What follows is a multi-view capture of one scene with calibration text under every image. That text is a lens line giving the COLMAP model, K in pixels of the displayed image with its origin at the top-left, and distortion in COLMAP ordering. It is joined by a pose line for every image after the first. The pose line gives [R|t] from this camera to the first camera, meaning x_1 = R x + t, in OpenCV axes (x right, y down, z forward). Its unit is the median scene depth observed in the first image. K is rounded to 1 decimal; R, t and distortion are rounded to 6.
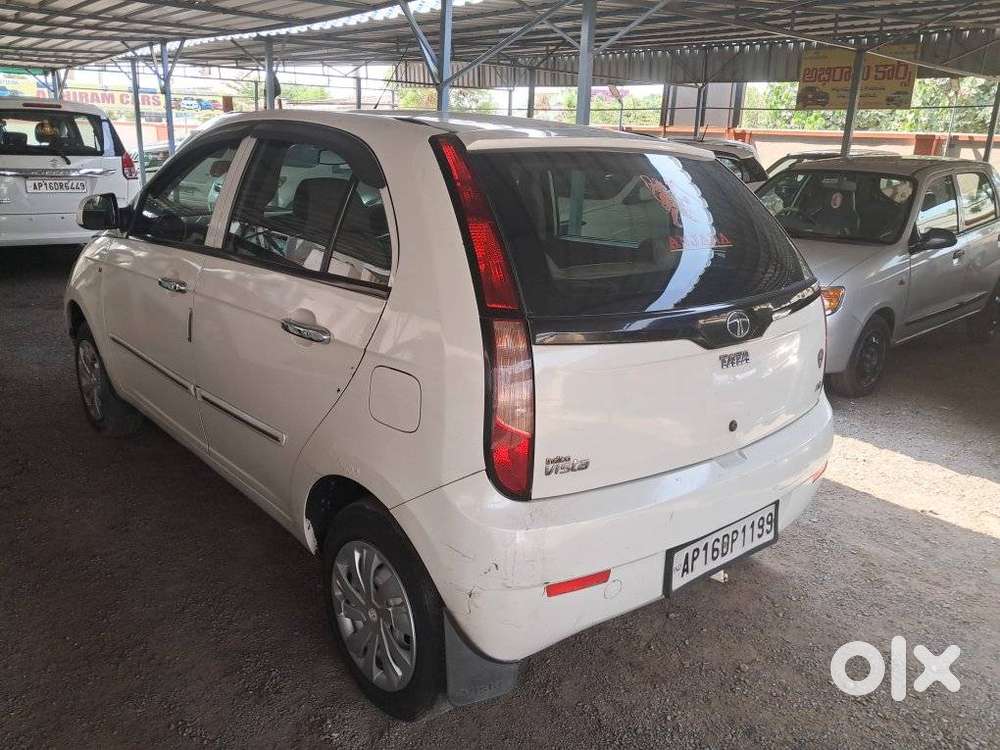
lens RADIAL K [[801.4, 0, 498.1], [0, 801.4, 376.7], [0, 0, 1]] dist [-0.001857, 0.007156]
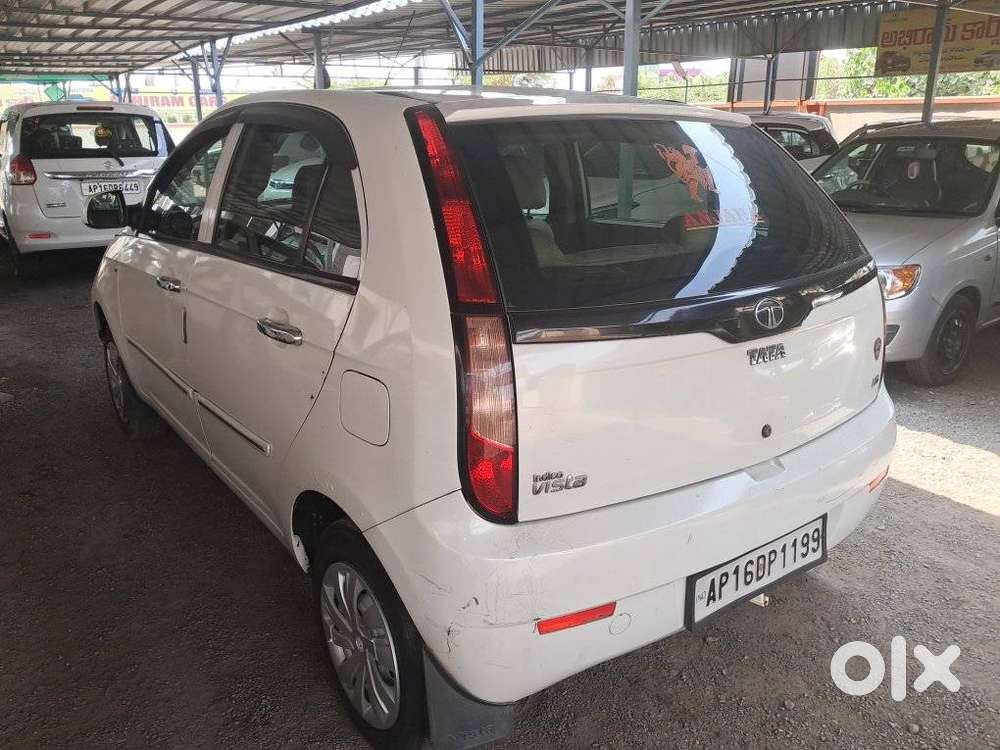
lens RADIAL K [[801.4, 0, 498.1], [0, 801.4, 376.7], [0, 0, 1]] dist [-0.001857, 0.007156]
pose [[0.995526, -0.016235, -0.093086, 0.070181], [0.017515, 0.999763, 0.012952, -0.010604], [0.092854, -0.014525, 0.995574, 0.093838]]
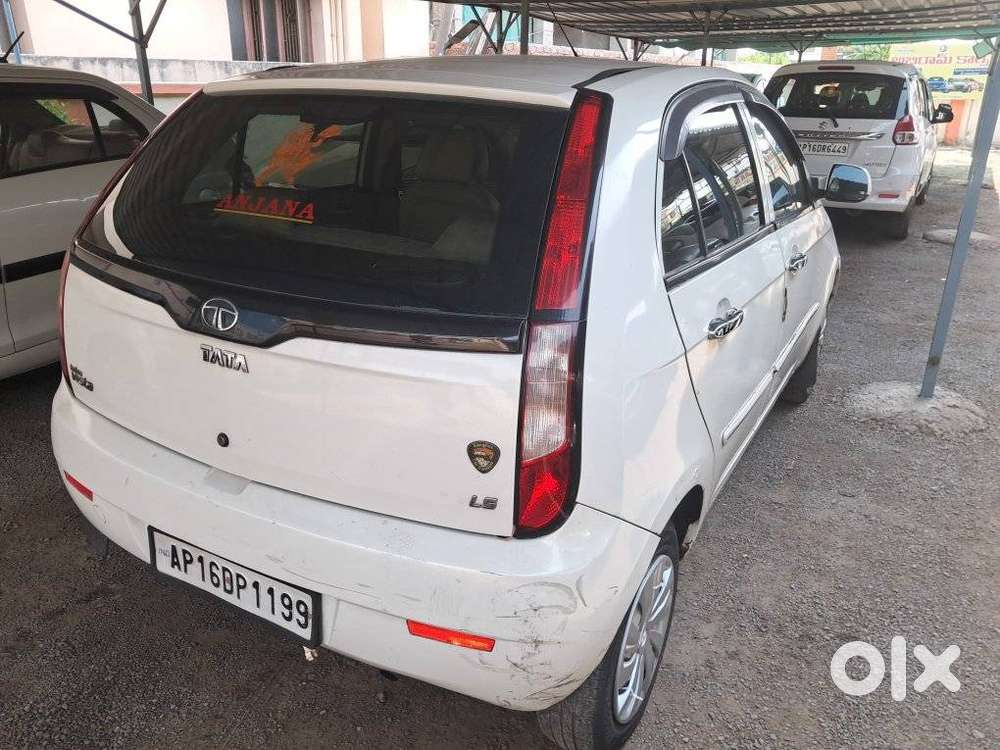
lens RADIAL K [[801.4, 0, 498.1], [0, 801.4, 376.7], [0, 0, 1]] dist [-0.001857, 0.007156]
pose [[0.320616, 0.297259, -0.899356, 0.869692], [-0.265756, 0.939574, 0.215811, -0.195635], [0.909164, 0.169817, 0.380241, 0.753742]]
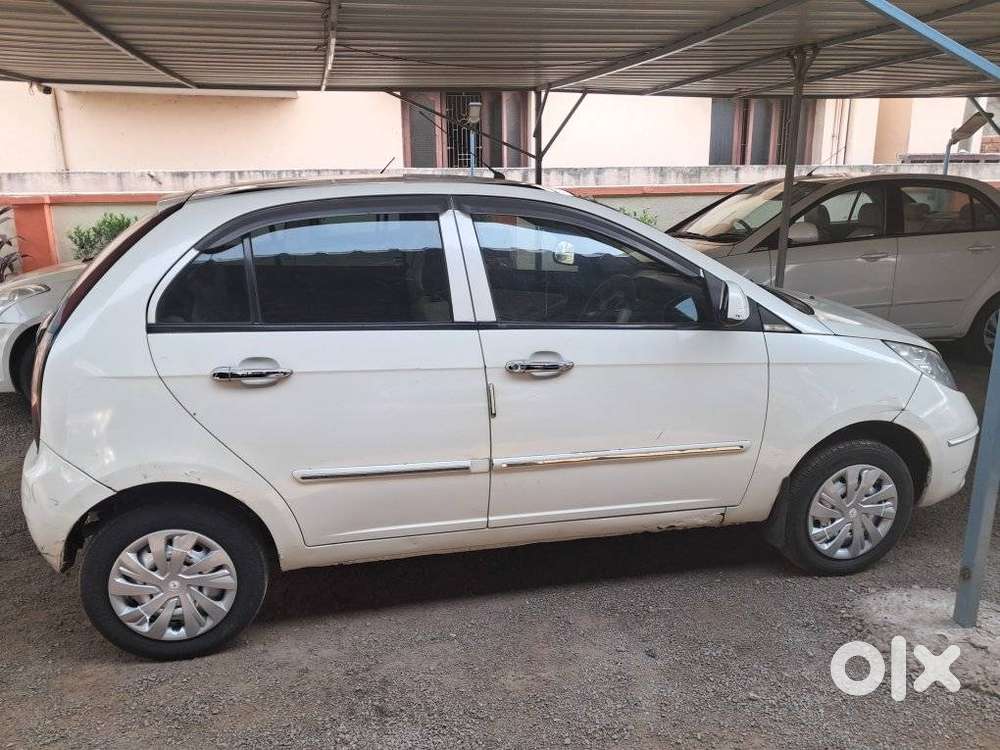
lens RADIAL K [[801.4, 0, 498.1], [0, 801.4, 376.7], [0, 0, 1]] dist [-0.001857, 0.007156]
pose [[-0.534940, 0.169000, -0.827816, 0.880232], [-0.244313, 0.906992, 0.343041, -0.464052], [0.808796, 0.385753, -0.443897, 1.680790]]
